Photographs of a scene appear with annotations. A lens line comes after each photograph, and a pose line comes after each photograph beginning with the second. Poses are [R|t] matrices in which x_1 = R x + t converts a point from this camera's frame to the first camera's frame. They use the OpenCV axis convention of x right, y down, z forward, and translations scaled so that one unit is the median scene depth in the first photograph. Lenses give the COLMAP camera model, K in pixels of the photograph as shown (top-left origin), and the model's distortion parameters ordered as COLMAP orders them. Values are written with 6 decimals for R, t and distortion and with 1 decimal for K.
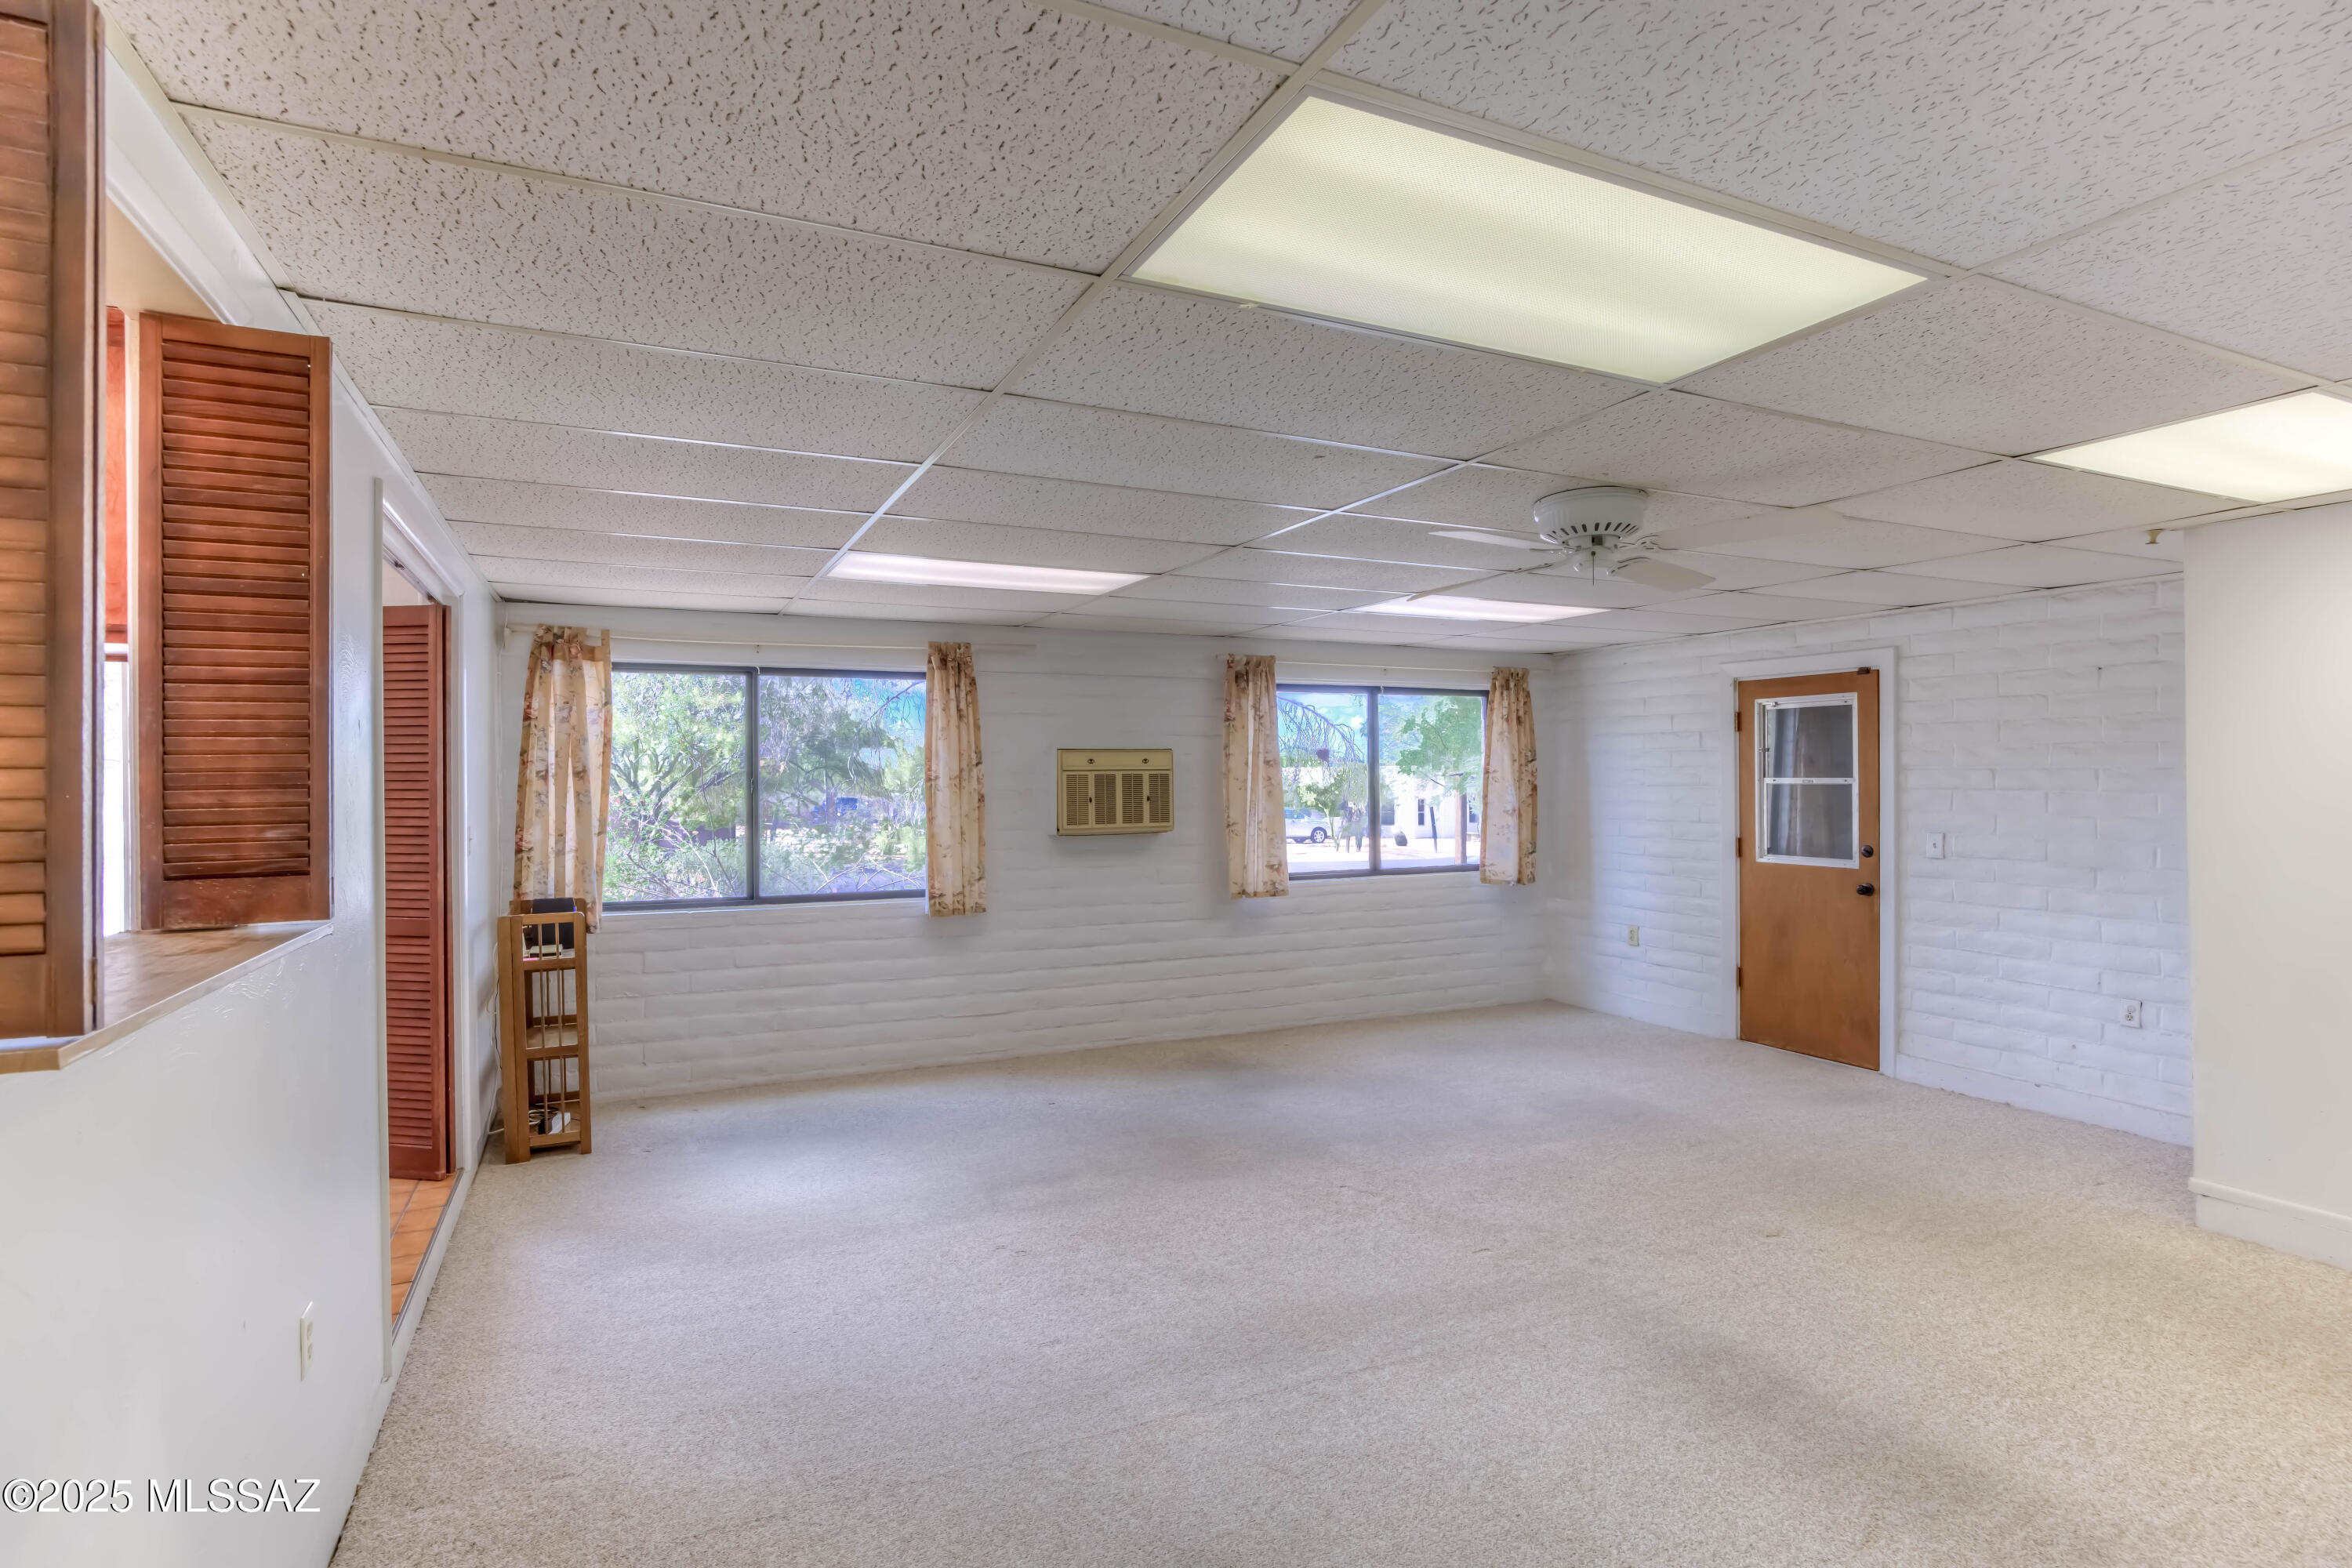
lens RADIAL K [[1160.7, 0, 1167.5], [0, 1160.7, 773.4], [0, 0, 1]] dist [0.000919, 0.000513]
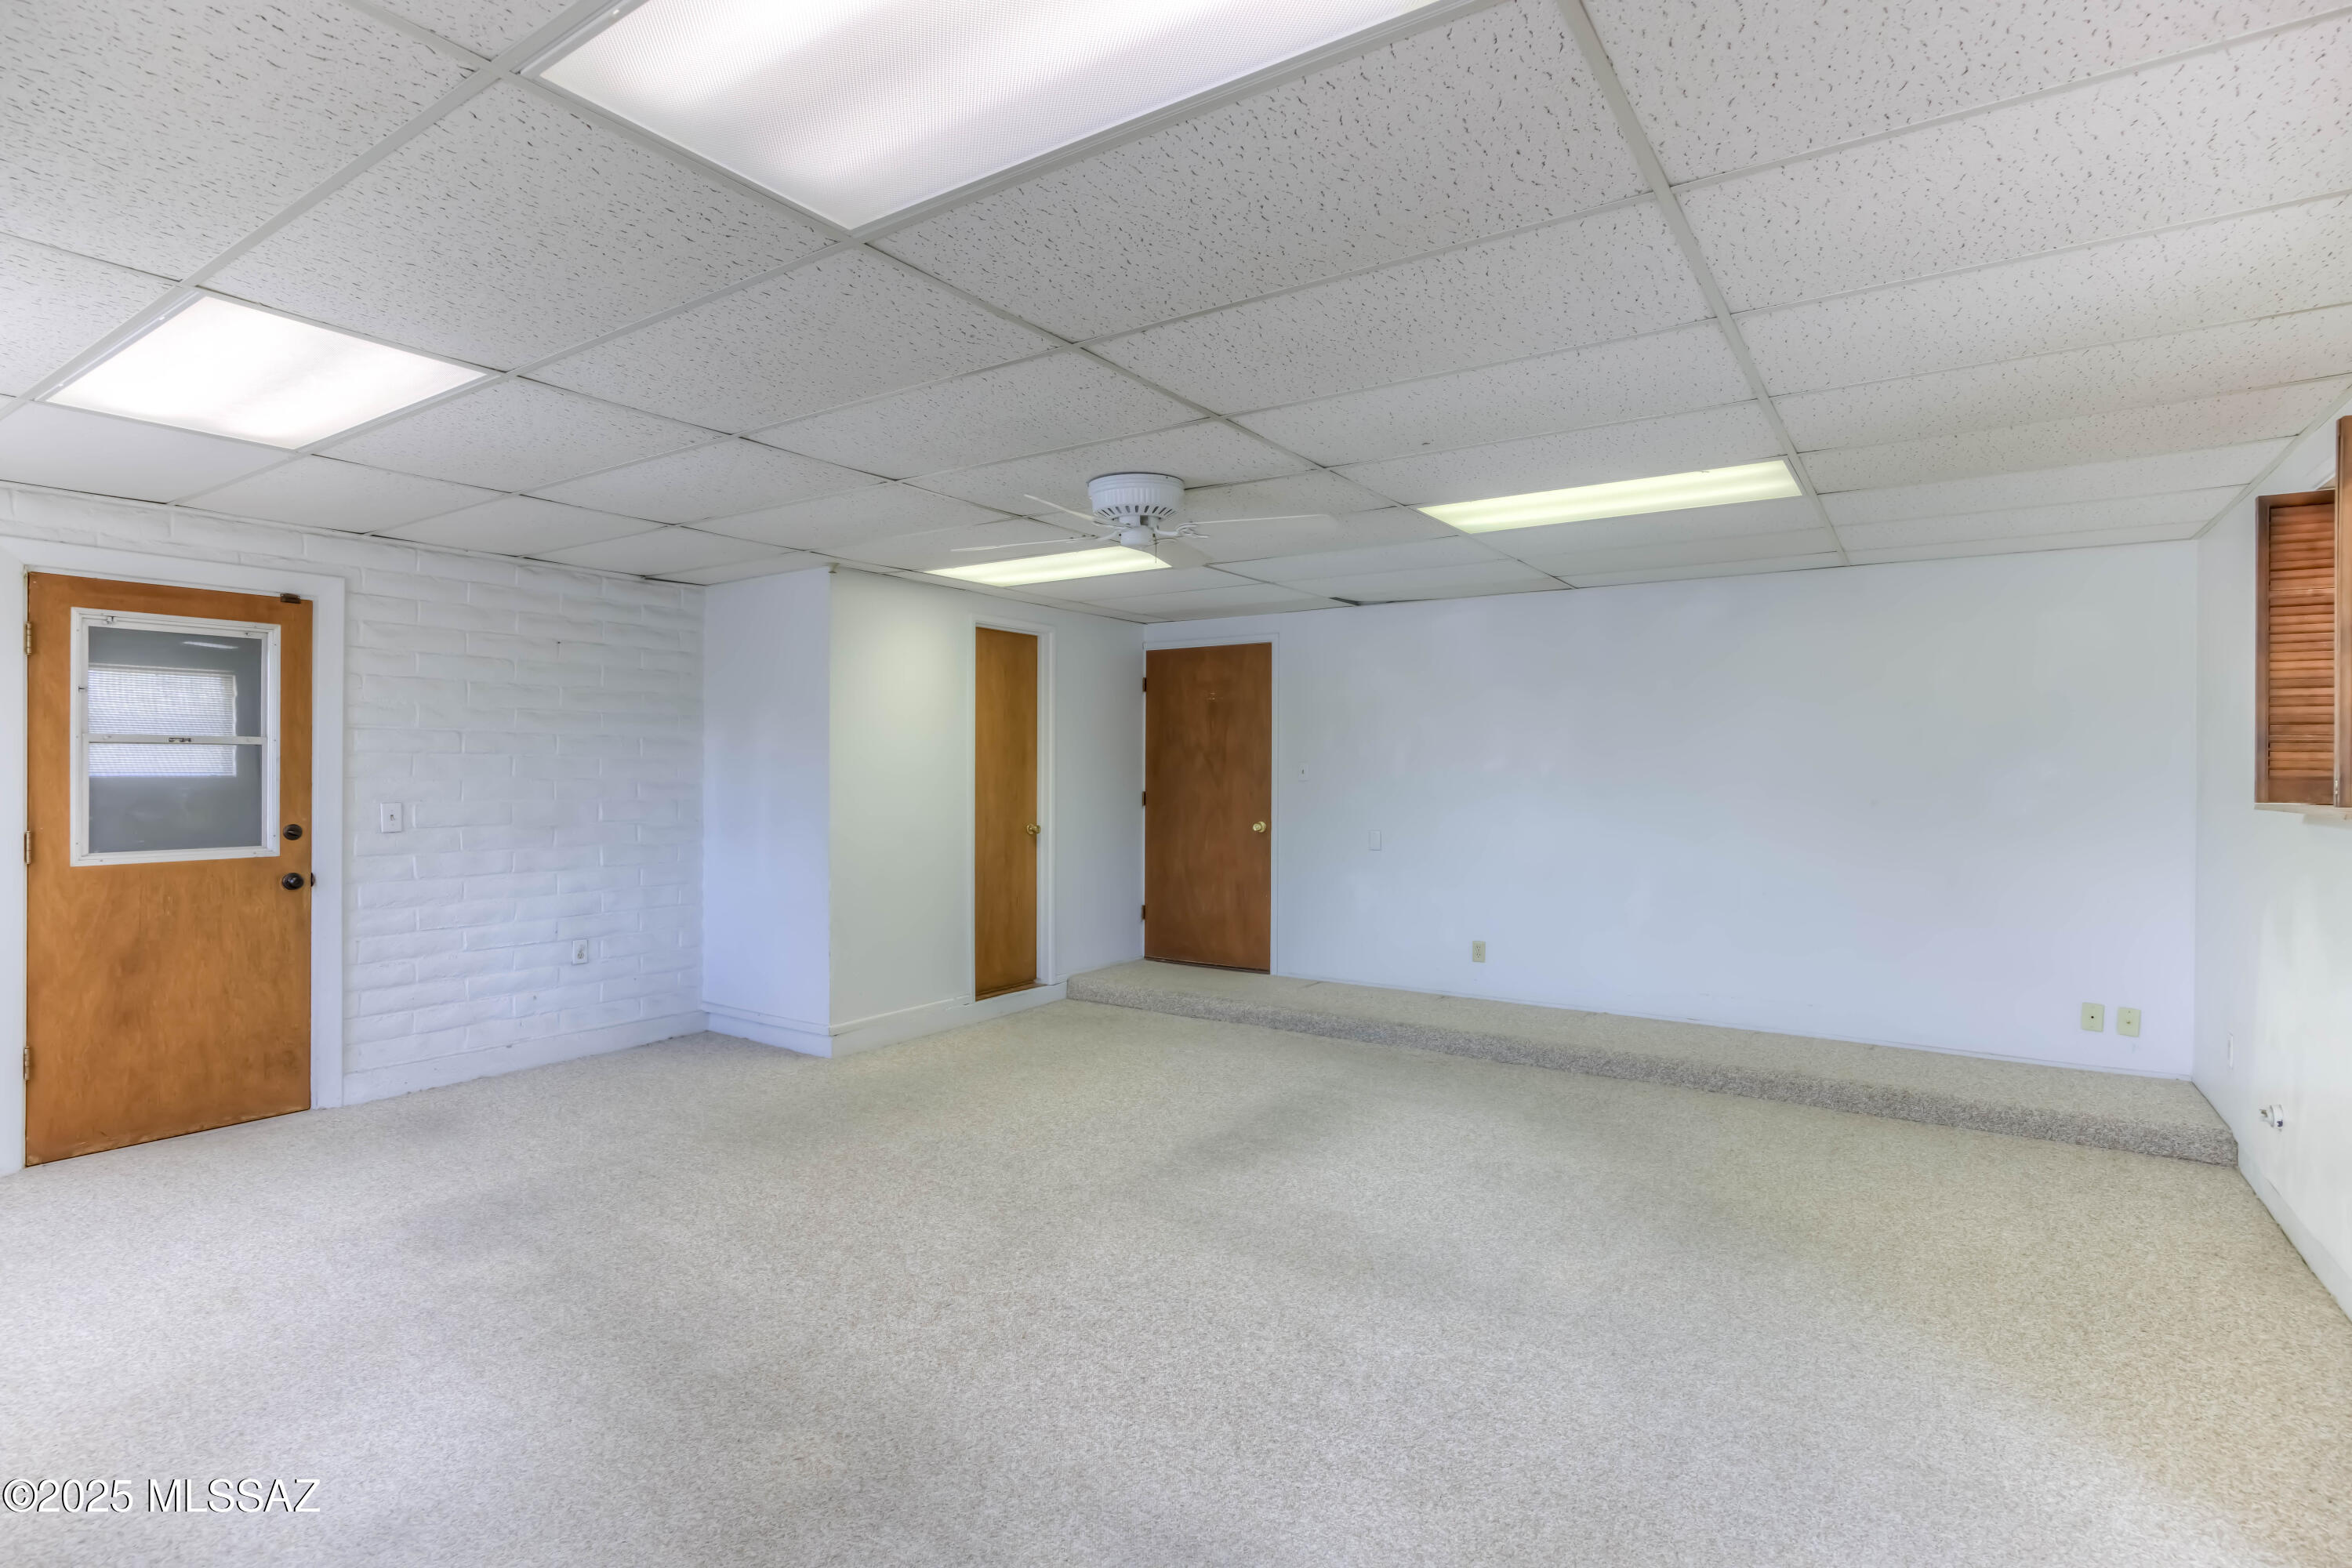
lens RADIAL K [[1160.7, 0, 1167.5], [0, 1160.7, 773.4], [0, 0, 1]] dist [0.000919, 0.000513]
pose [[-0.489729, -0.000450, 0.871874, -0.386777], [-0.003455, 0.999993, -0.001425, 0.028924], [-0.871868, -0.003711, -0.489727, 0.936106]]
